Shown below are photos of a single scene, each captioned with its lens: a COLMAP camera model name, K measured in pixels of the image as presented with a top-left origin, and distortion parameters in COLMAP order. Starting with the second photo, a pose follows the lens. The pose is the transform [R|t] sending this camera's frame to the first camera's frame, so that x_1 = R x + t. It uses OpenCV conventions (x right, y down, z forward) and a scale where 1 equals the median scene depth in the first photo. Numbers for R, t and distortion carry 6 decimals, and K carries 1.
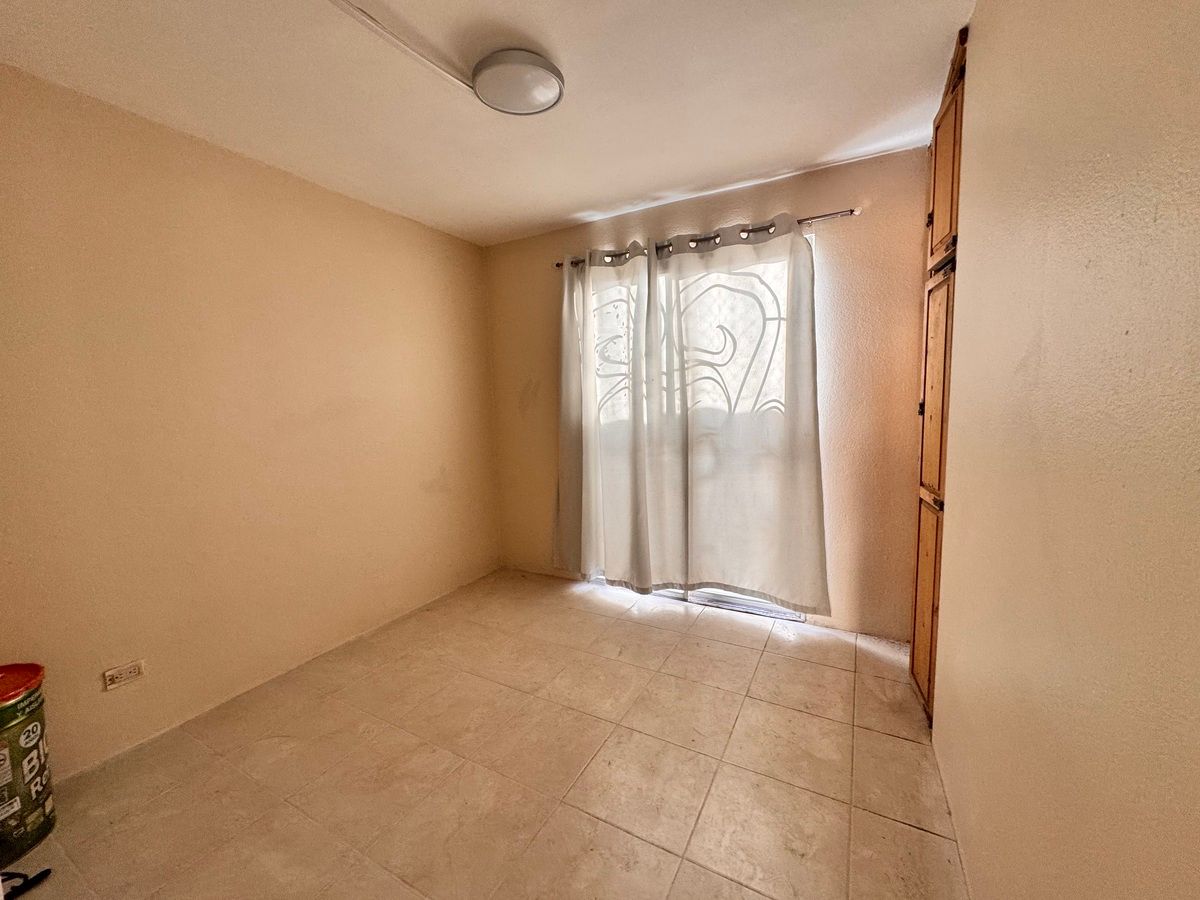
lens RADIAL K [[476.1, 0, 599.6], [0, 476.1, 445.4], [0, 0, 1]] dist [-0.001701, 0.000441]
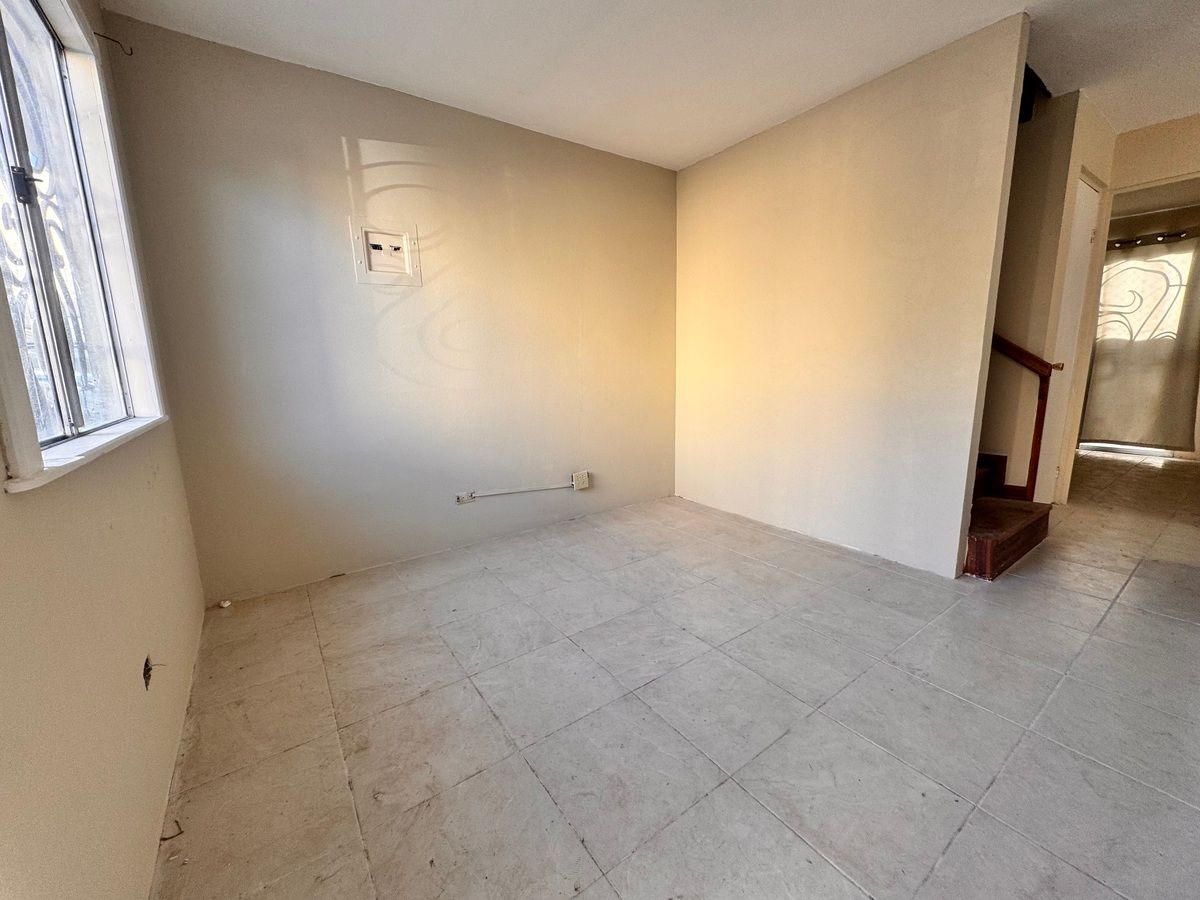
lens RADIAL K [[476.1, 0, 599.8], [0, 476.1, 452.1], [0, 0, 1]] dist [-0.001701, 0.000441]
pose [[0.896326, 0.074229, -0.437137, -0.726098], [-0.027740, 0.993344, 0.111797, 0.210159], [0.442526, -0.088080, 0.892419, -1.561312]]
